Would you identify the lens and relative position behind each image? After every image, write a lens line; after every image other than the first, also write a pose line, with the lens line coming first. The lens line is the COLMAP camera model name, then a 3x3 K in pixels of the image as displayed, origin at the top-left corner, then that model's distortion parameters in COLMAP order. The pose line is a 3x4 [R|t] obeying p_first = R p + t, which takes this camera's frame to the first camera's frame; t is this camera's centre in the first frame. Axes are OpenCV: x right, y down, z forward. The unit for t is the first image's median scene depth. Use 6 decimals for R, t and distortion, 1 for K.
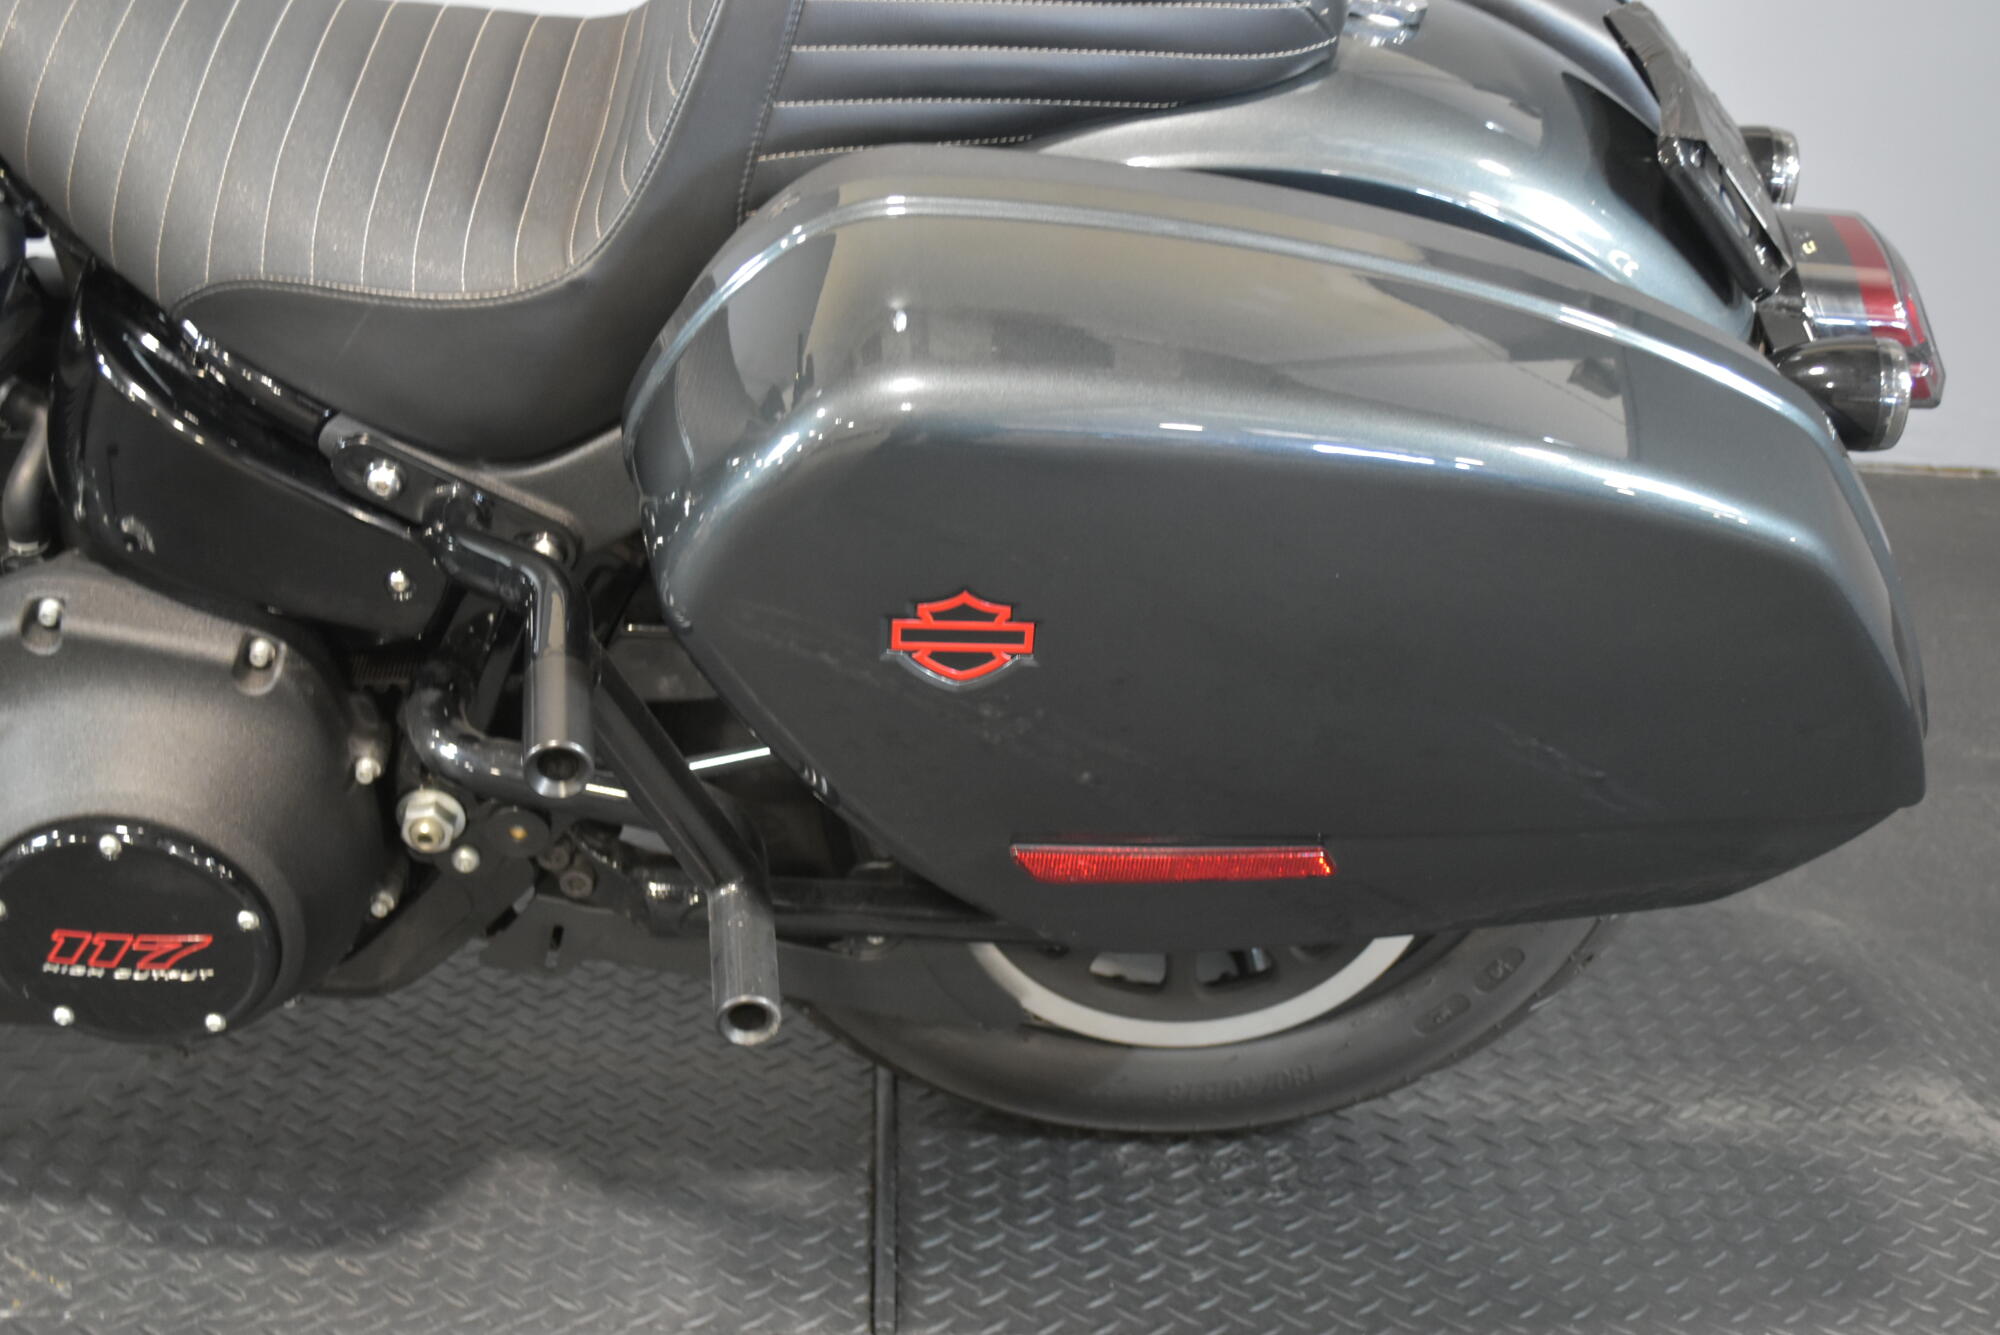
lens RADIAL K [[2731.2, 0, 990.7], [0, 2731.2, 661.0], [0, 0, 1]] dist [-0.013425, 0.000000]
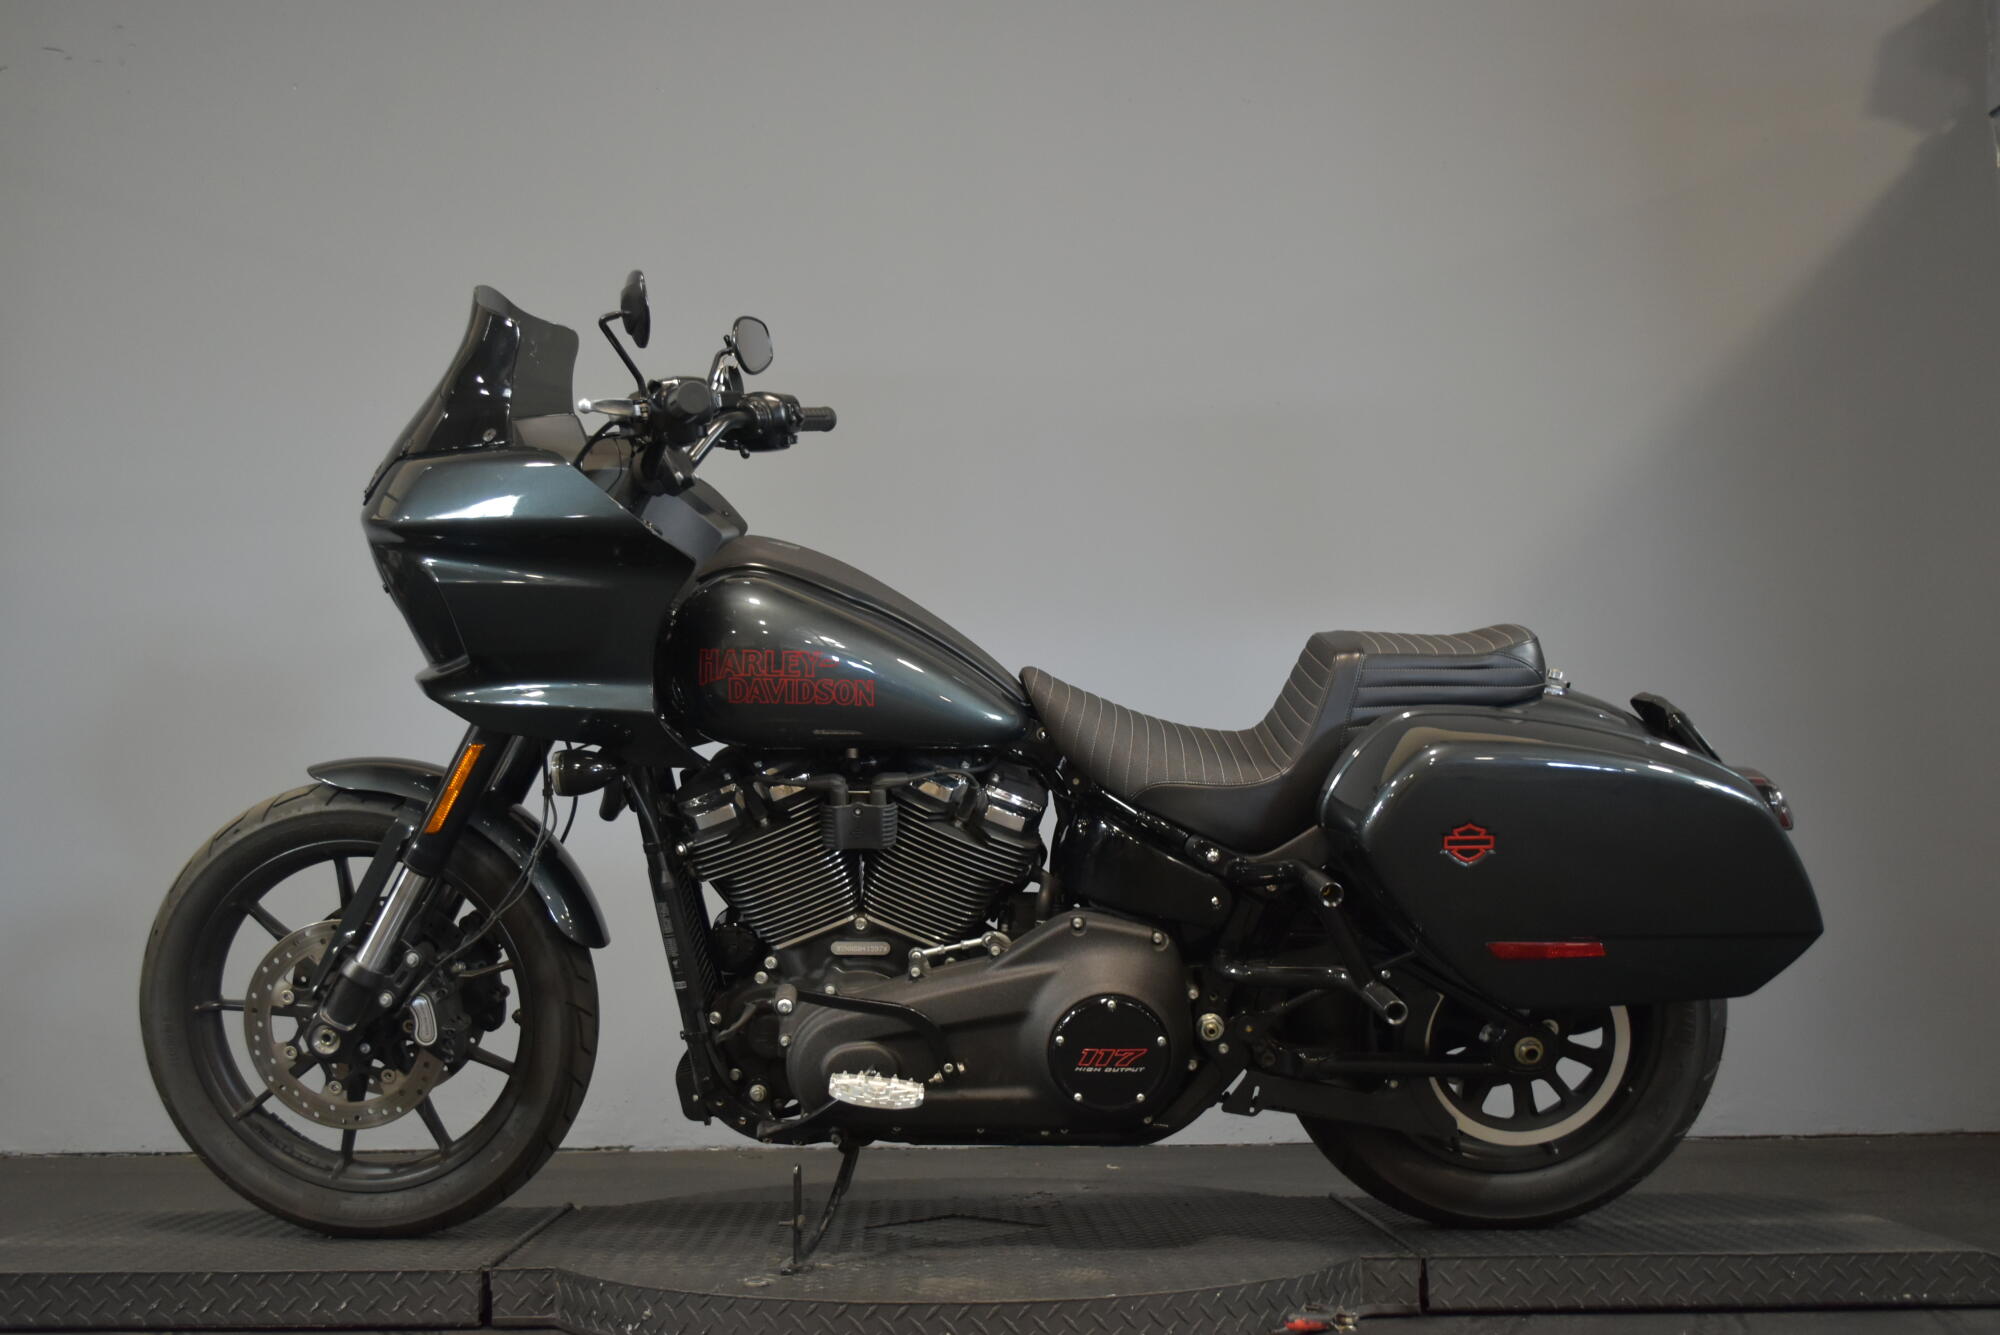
lens RADIAL K [[2025.8, 0, 991.2], [0, 2025.8, 668.7], [0, 0, 1]] dist [-0.012164, 0.000000]
pose [[0.998408, -0.056357, 0.002289, -0.417268], [0.050457, 0.874263, -0.482824, 0.686687], [0.025210, 0.482171, 0.875714, -0.779101]]
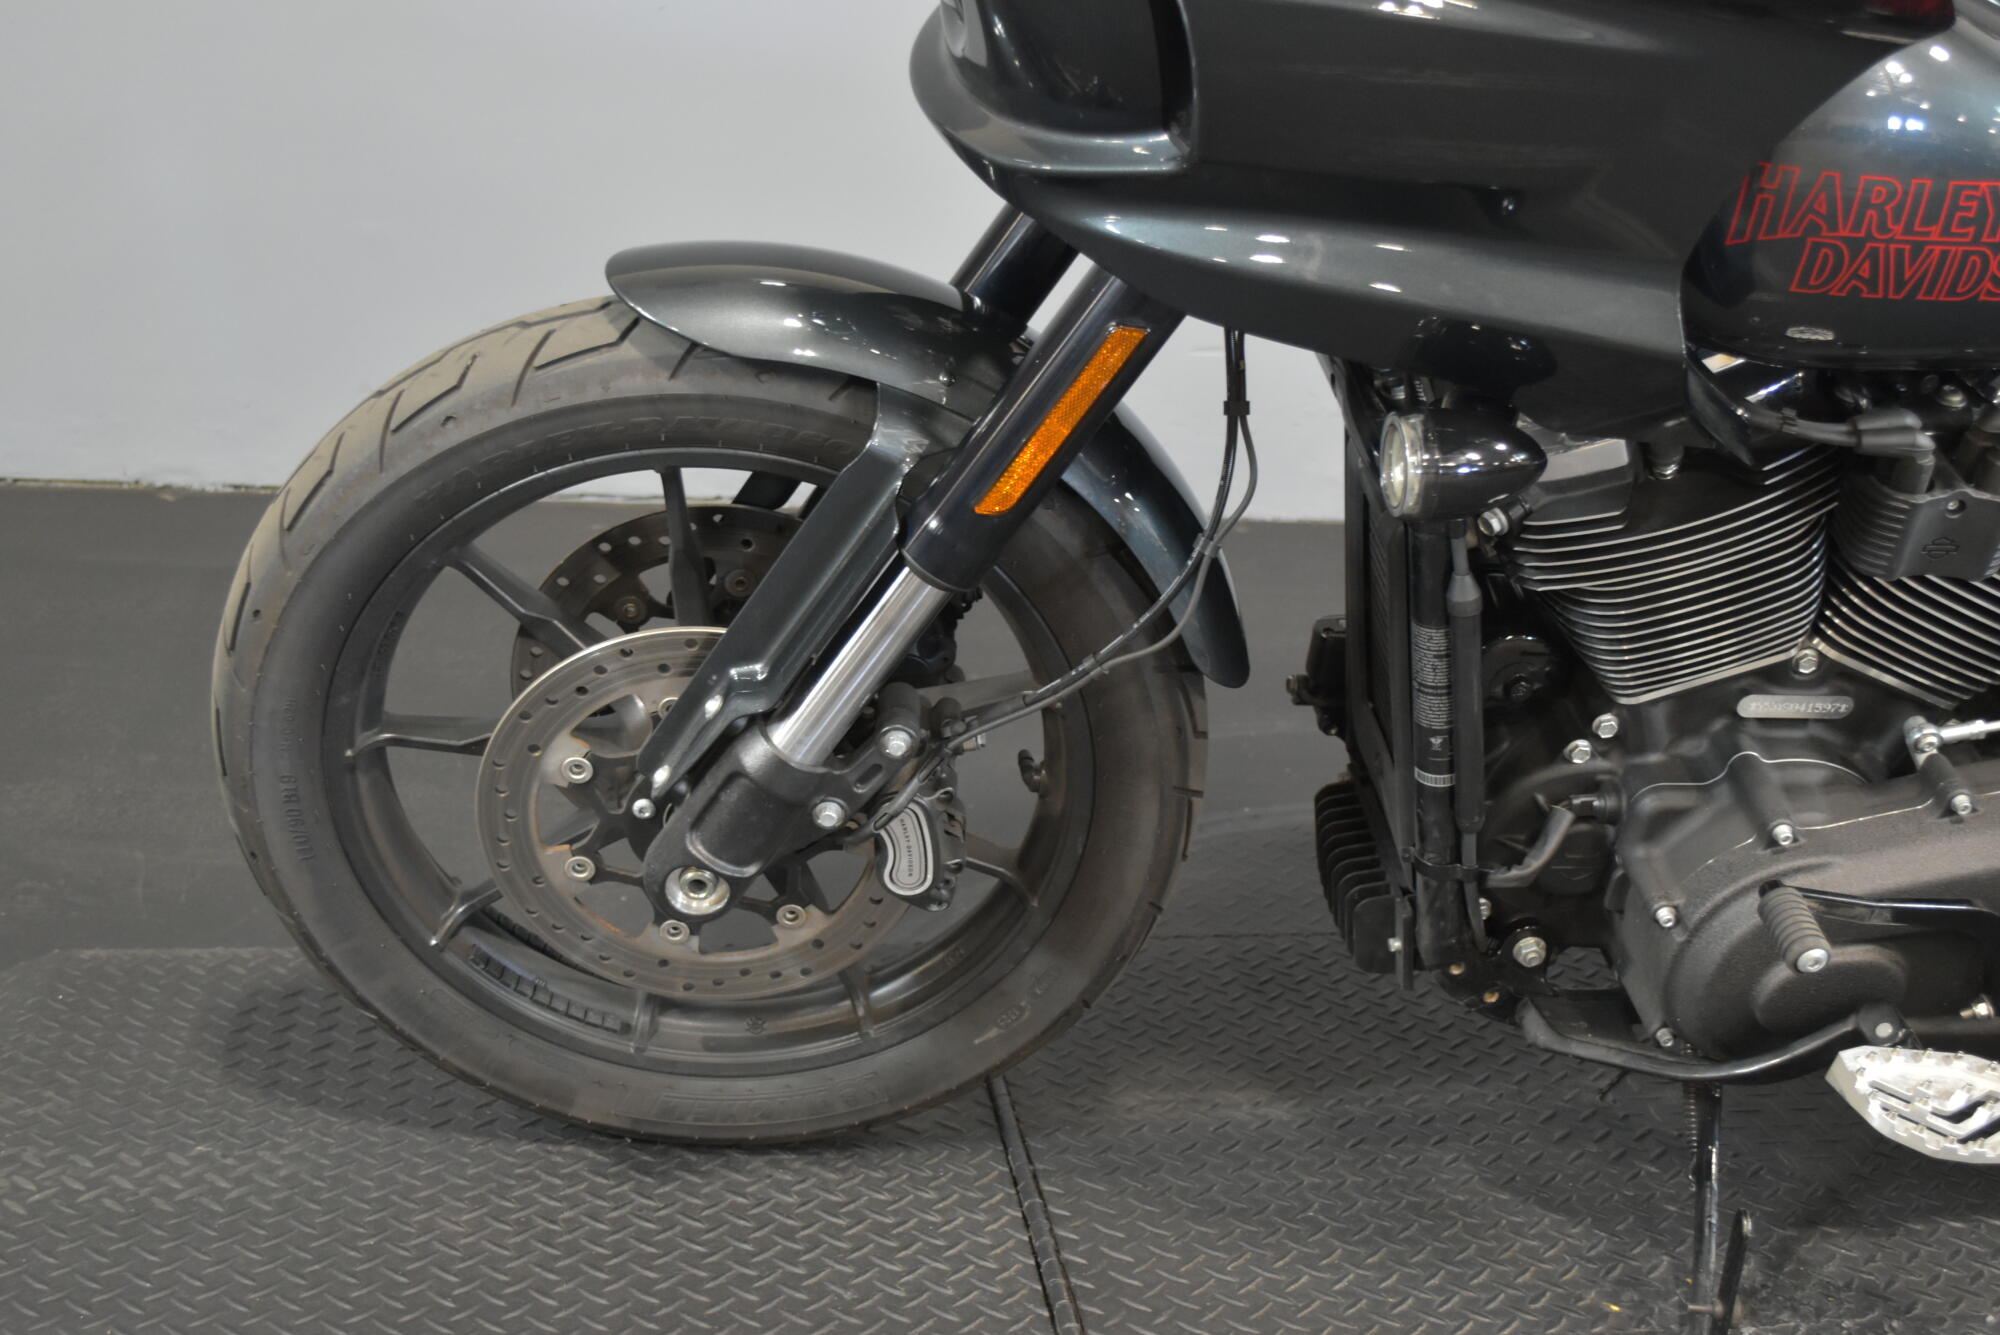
lens RADIAL K [[2460.6, 0, 1004.1], [0, 2460.6, 662.7], [0, 0, 1]] dist [-0.020527, 0.000000]
pose [[0.993186, -0.031493, 0.112206, -1.052492], [0.034448, 0.999106, -0.024497, -0.038514], [-0.111335, 0.028195, 0.993383, -0.028891]]
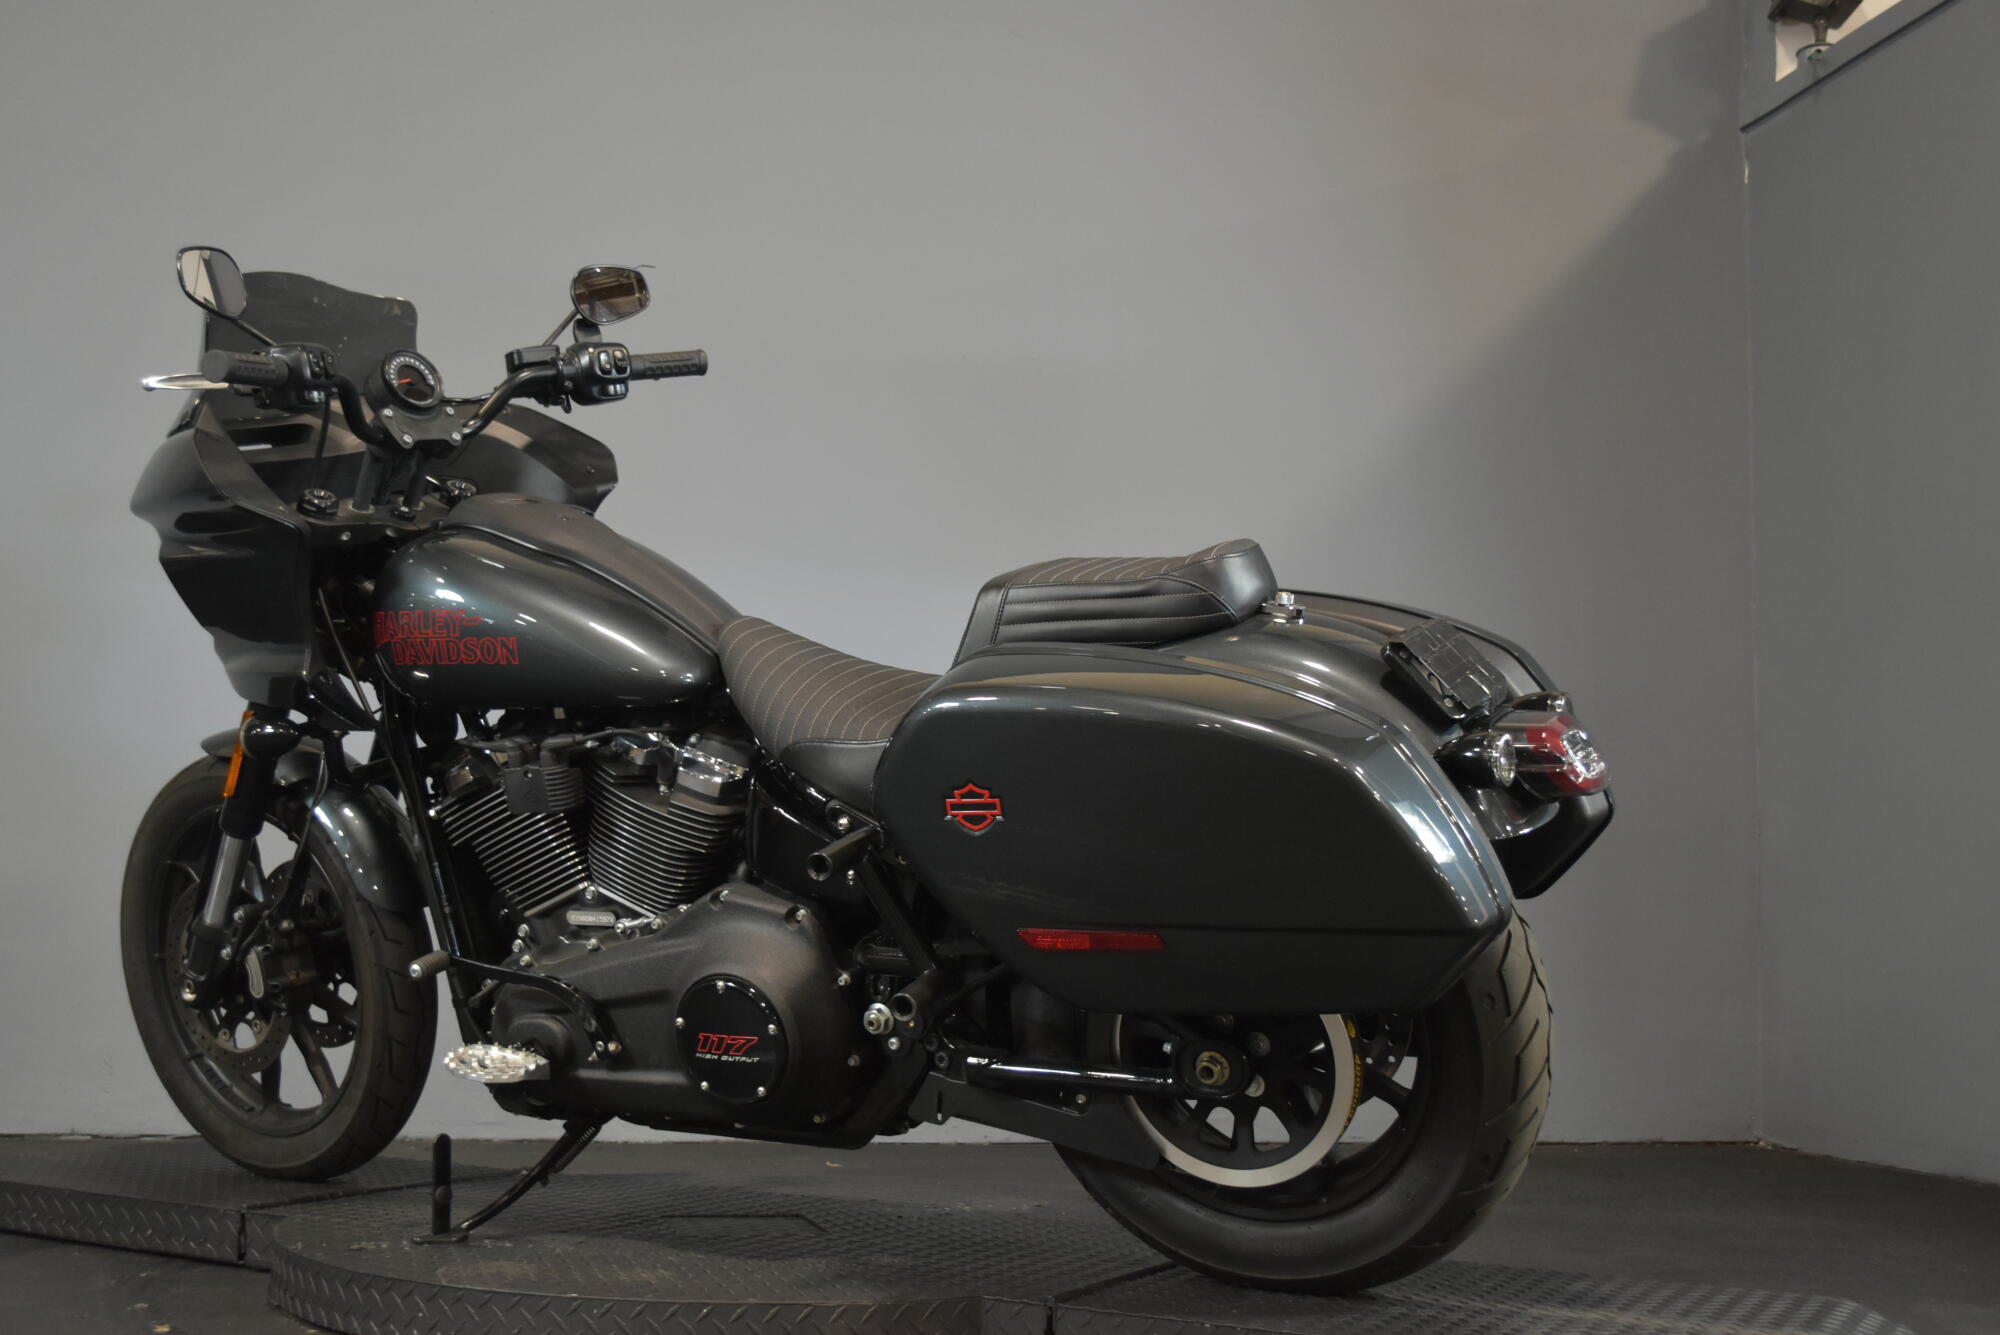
lens RADIAL K [[2192.7, 0, 1002.4], [0, 2192.7, 670.3], [0, 0, 1]] dist [-0.026915, 0.000000]
pose [[0.869003, -0.083514, -0.487707, 0.788265], [-0.163988, 0.881338, -0.443115, 0.602161], [0.466841, 0.465047, 0.752191, -0.384300]]
